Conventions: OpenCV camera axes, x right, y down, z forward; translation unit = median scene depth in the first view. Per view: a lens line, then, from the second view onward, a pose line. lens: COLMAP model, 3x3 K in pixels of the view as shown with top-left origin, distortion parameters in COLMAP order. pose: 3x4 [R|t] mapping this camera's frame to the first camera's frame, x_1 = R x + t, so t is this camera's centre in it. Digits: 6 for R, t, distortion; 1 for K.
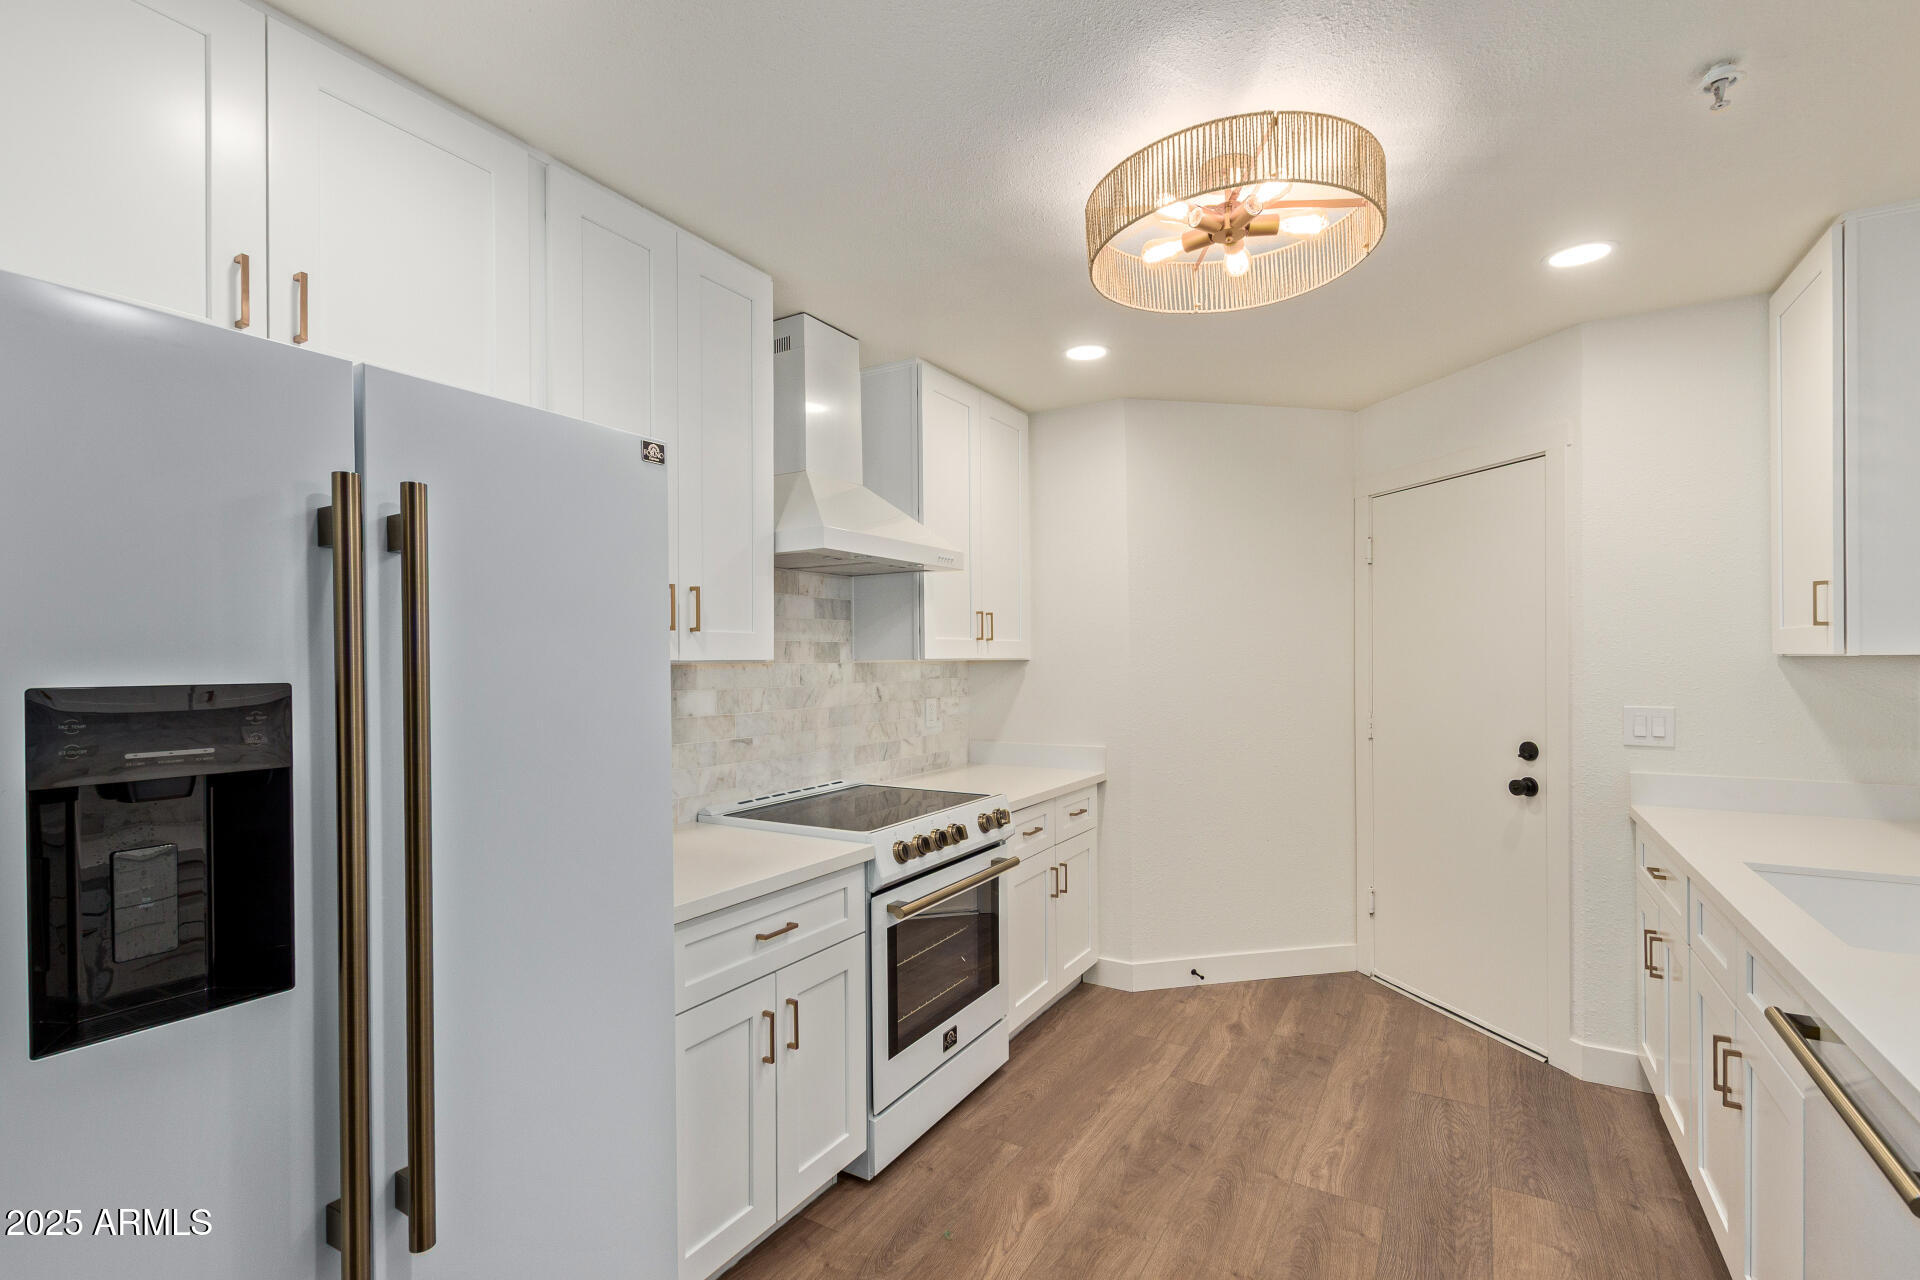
lens RADIAL K [[879.2, 0, 955.5], [0, 879.2, 661.9], [0, 0, 1]] dist [0.003614, -0.004341]
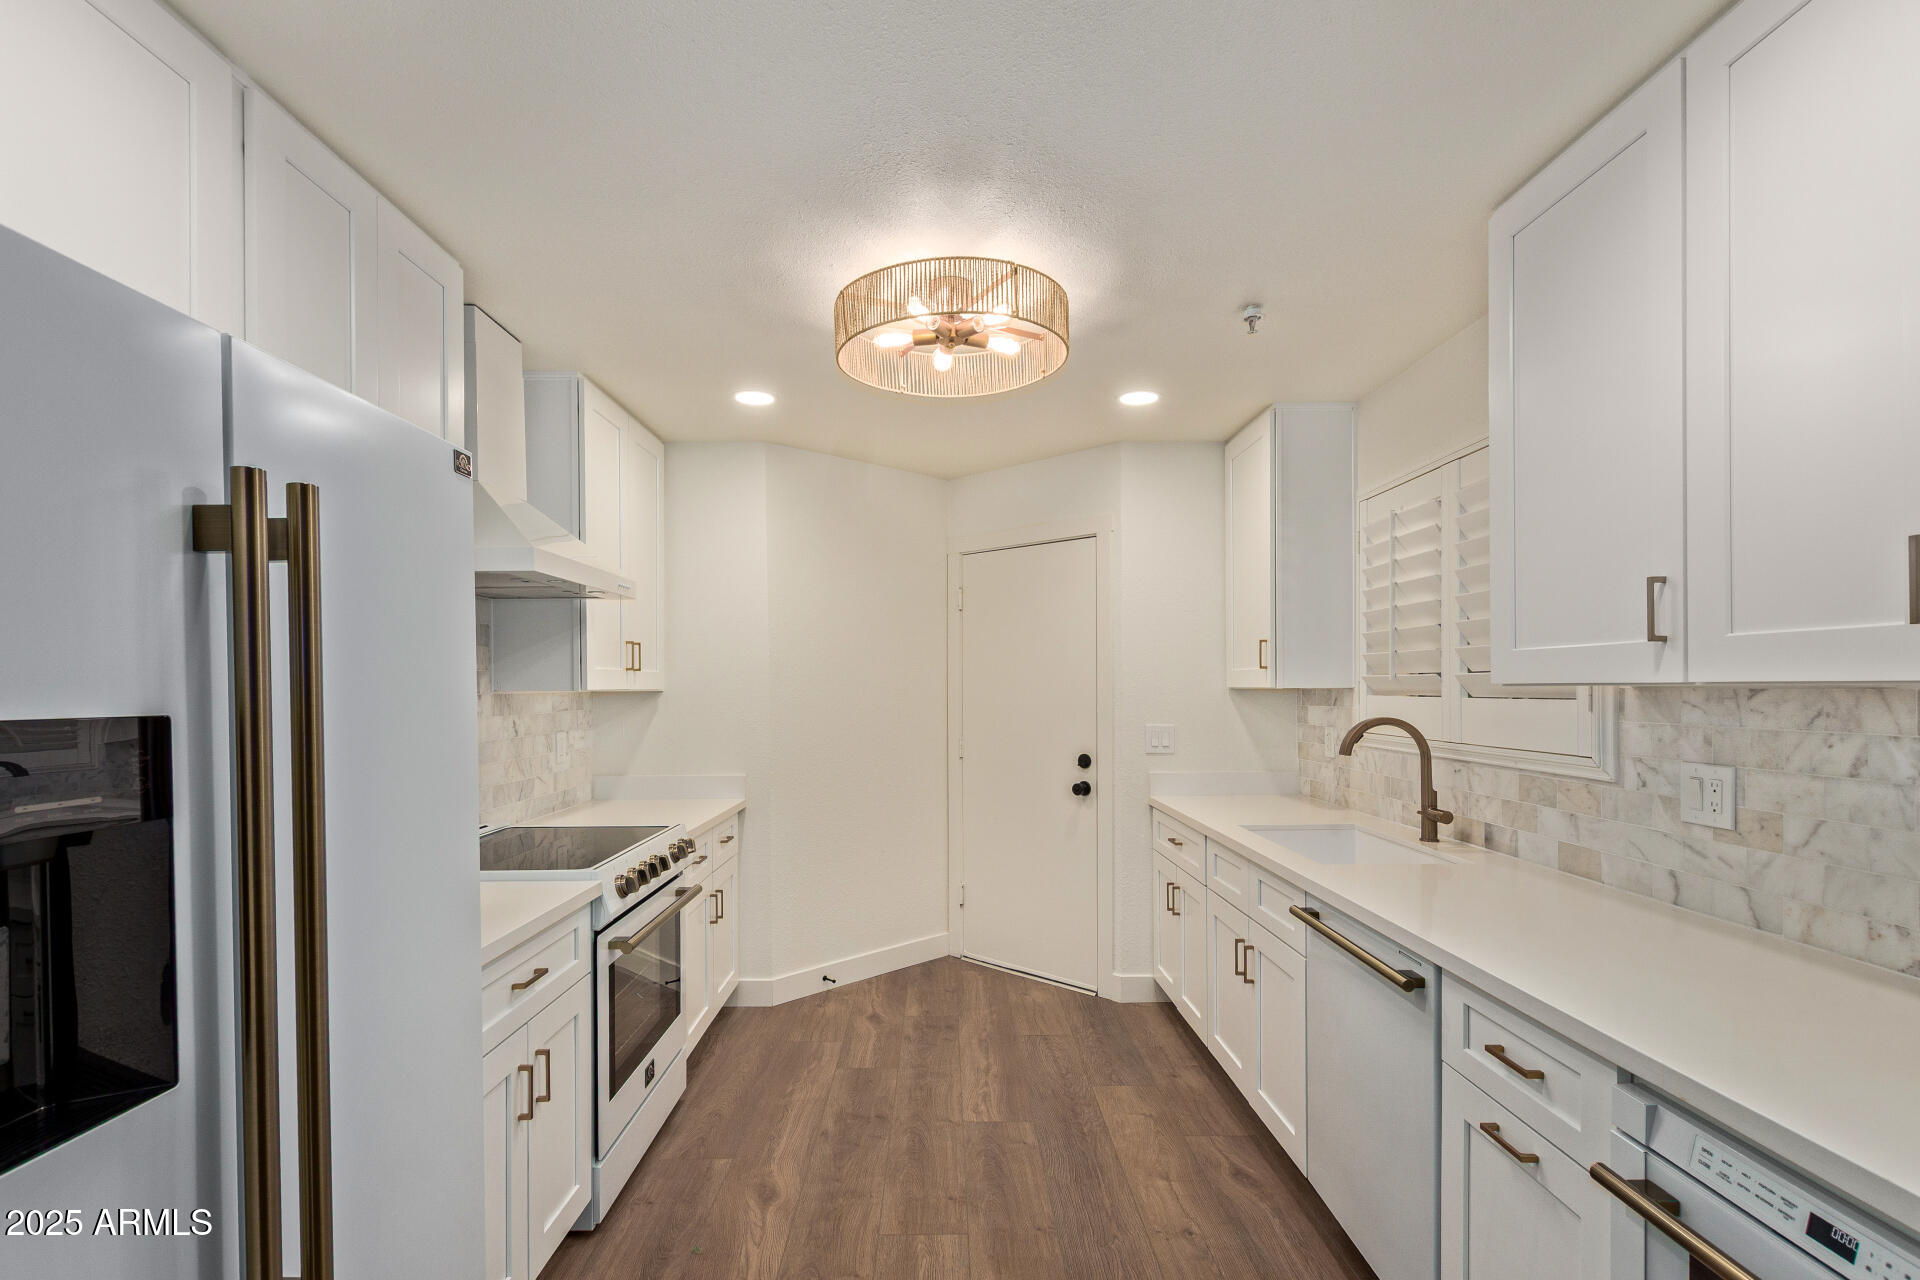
lens RADIAL K [[899.5, 0, 953.9], [0, 899.5, 692.5], [0, 0, 1]] dist [0.001761, -0.007231]
pose [[0.849754, 0.000575, 0.527179, -0.256509], [0.000459, 0.999998, -0.001831, 0.001960], [-0.527179, 0.001798, 0.849752, -0.042721]]
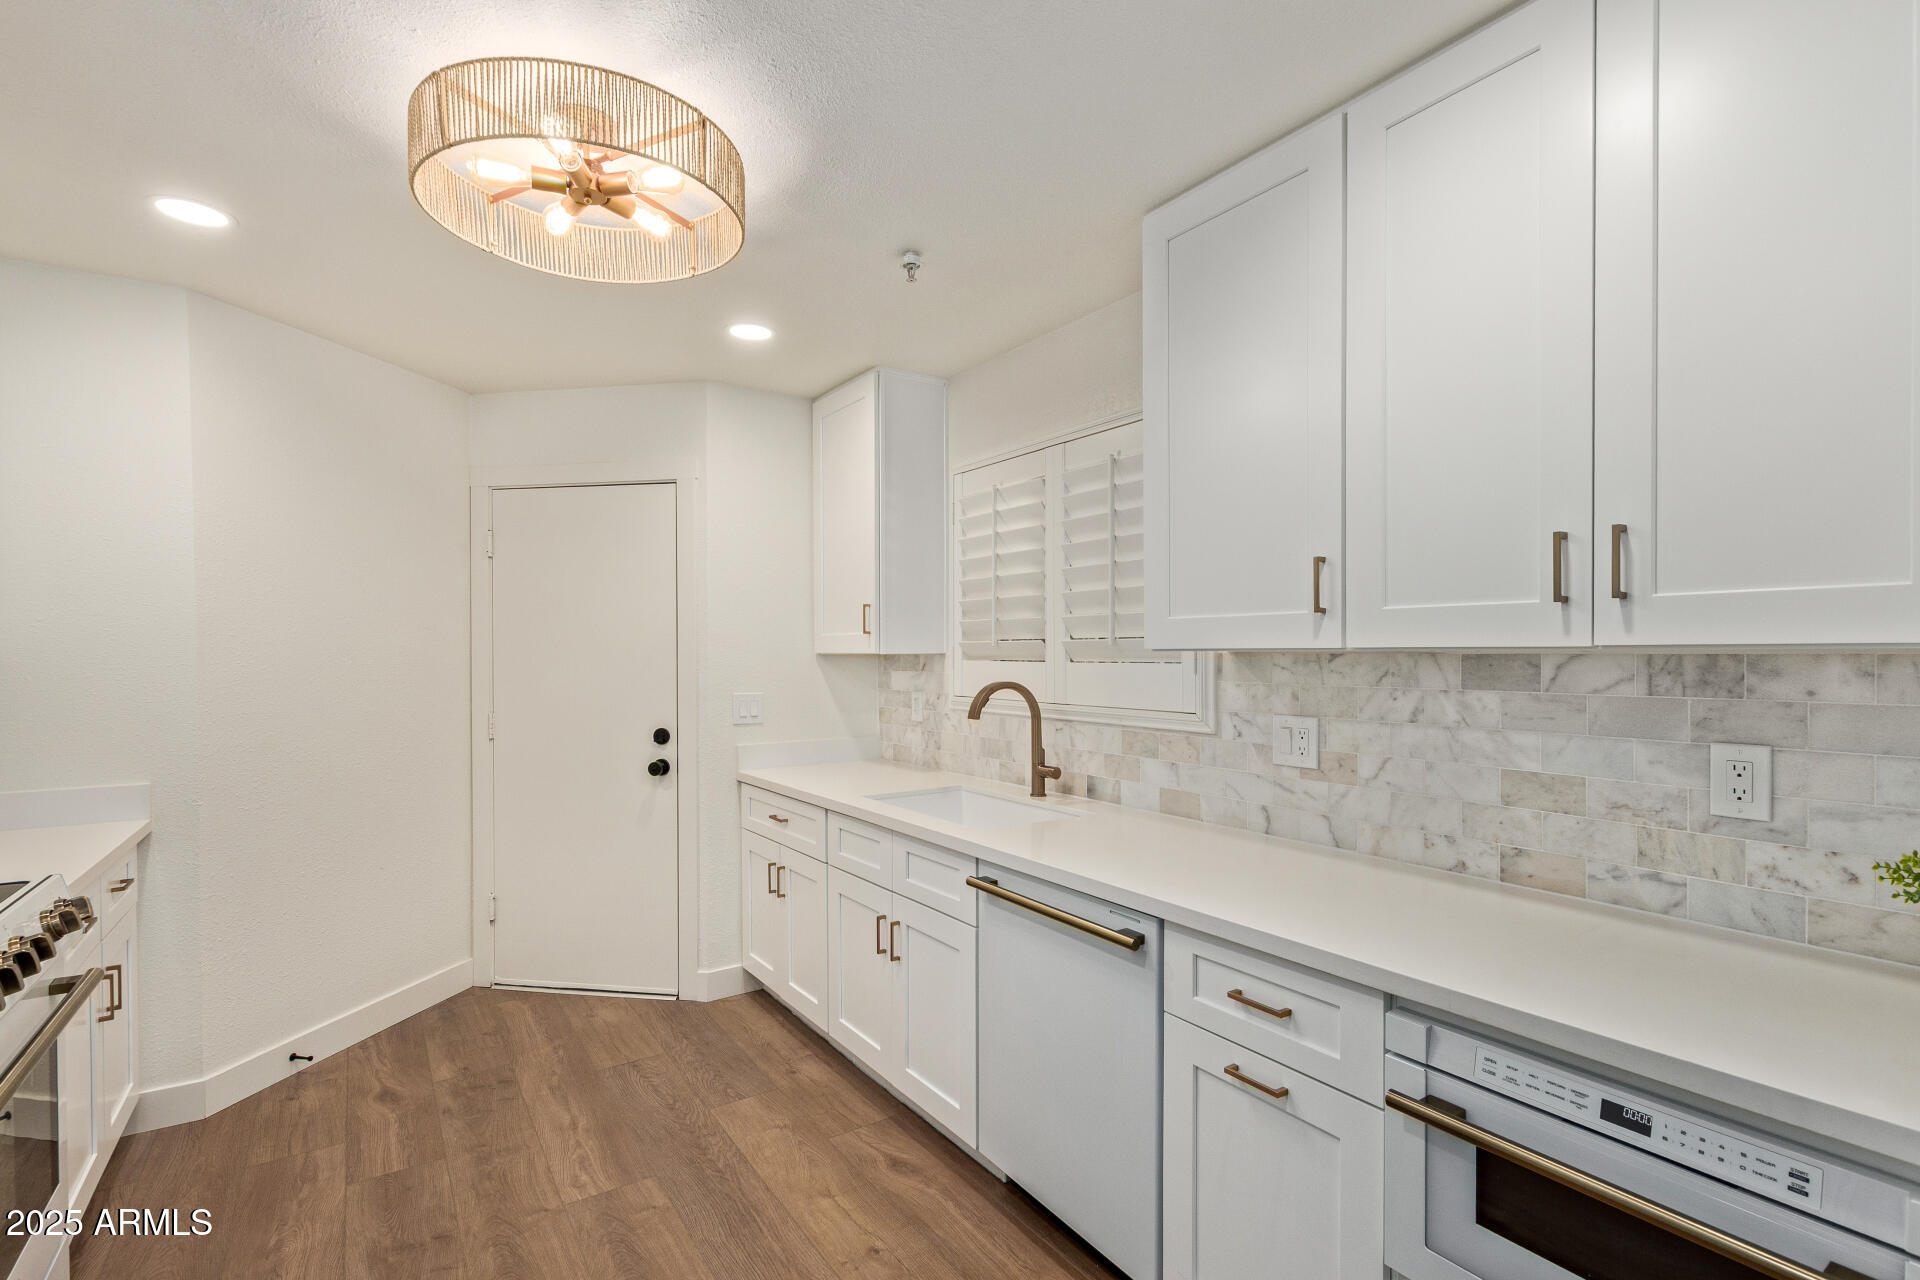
lens RADIAL K [[879.2, 0, 955.5], [0, 879.2, 661.9], [0, 0, 1]] dist [0.003614, -0.004341]
pose [[0.412954, -0.004337, 0.910741, -0.279250], [0.003620, 0.999989, 0.003121, 0.001984], [-0.910745, 0.002008, 0.412965, 0.200344]]
